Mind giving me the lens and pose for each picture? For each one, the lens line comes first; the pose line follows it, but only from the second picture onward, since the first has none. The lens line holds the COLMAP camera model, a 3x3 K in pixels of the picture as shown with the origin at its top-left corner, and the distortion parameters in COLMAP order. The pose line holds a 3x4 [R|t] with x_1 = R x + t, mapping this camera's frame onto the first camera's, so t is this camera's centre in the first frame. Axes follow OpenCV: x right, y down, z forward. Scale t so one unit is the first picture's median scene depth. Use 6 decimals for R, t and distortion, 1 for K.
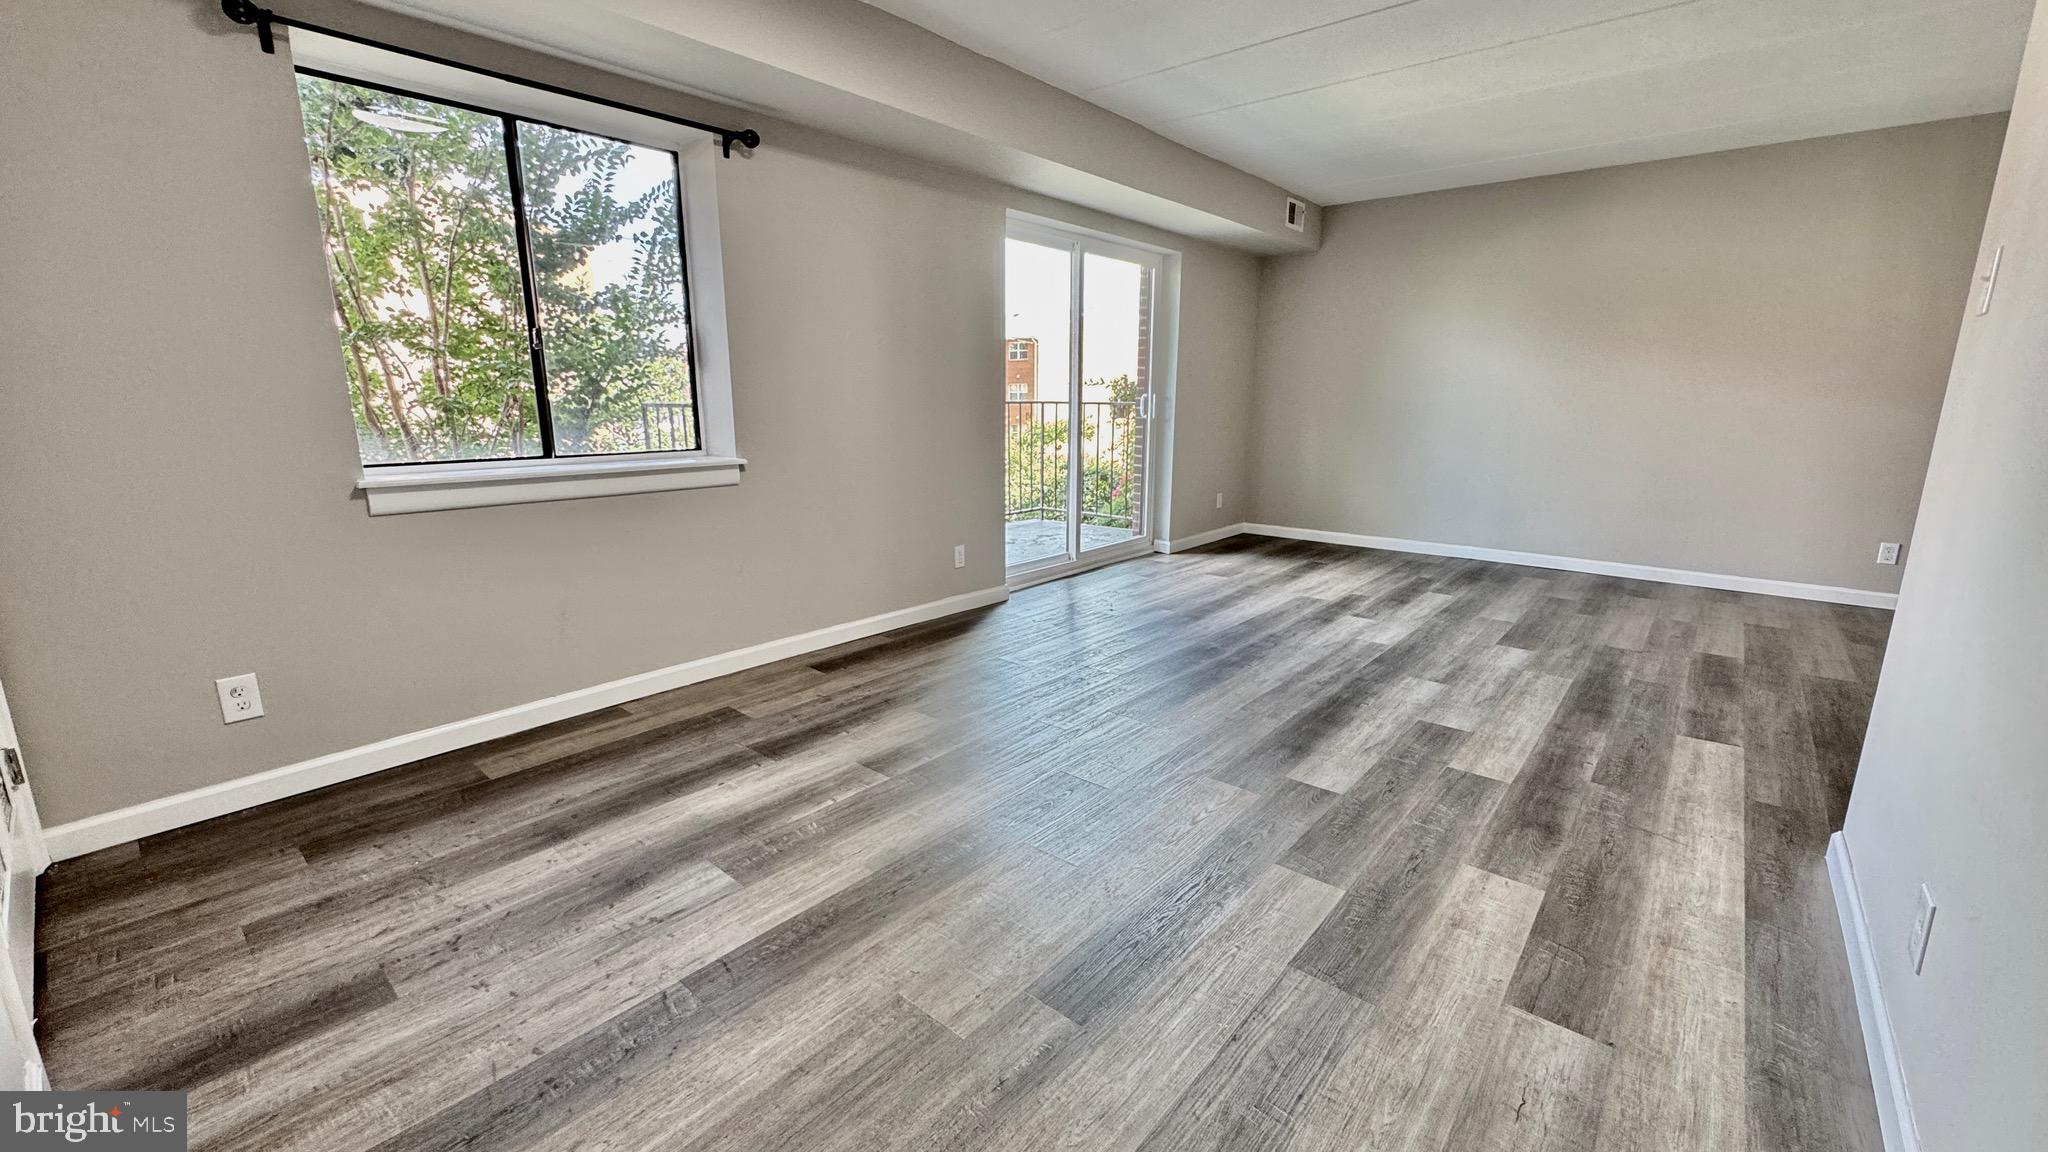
lens RADIAL K [[824.2, 0, 1023.3], [0, 824.2, 574.5], [0, 0, 1]] dist [-0.004356, -0.000320]
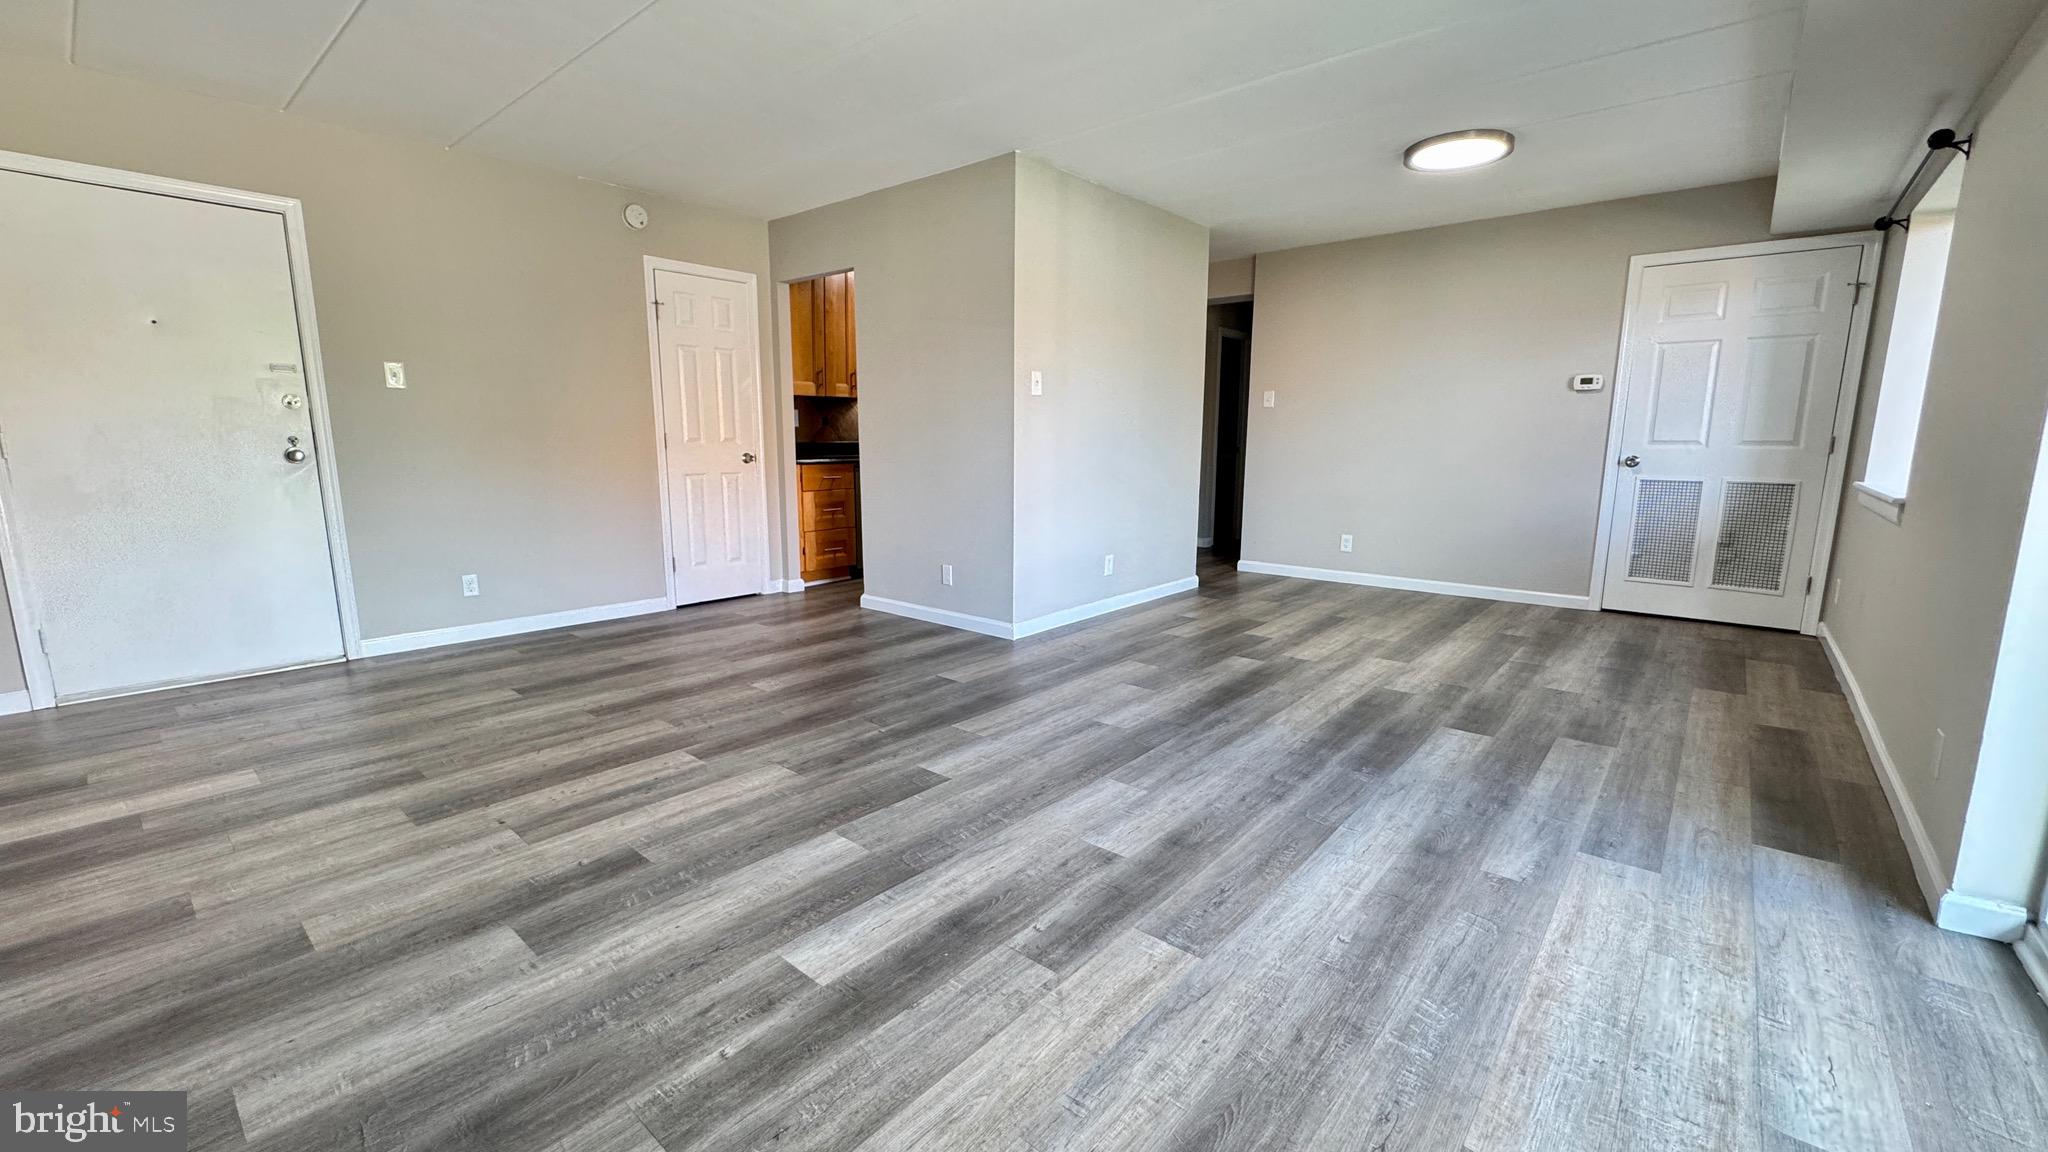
lens RADIAL K [[824.2, 0, 1022.4], [0, 824.2, 574.0], [0, 0, 1]] dist [-0.004356, -0.000320]
pose [[-0.999989, -0.004654, 0.000048, 0.578500], [-0.004302, 0.928132, 0.372226, -0.370311], [-0.001777, 0.372222, -0.928142, 1.765624]]
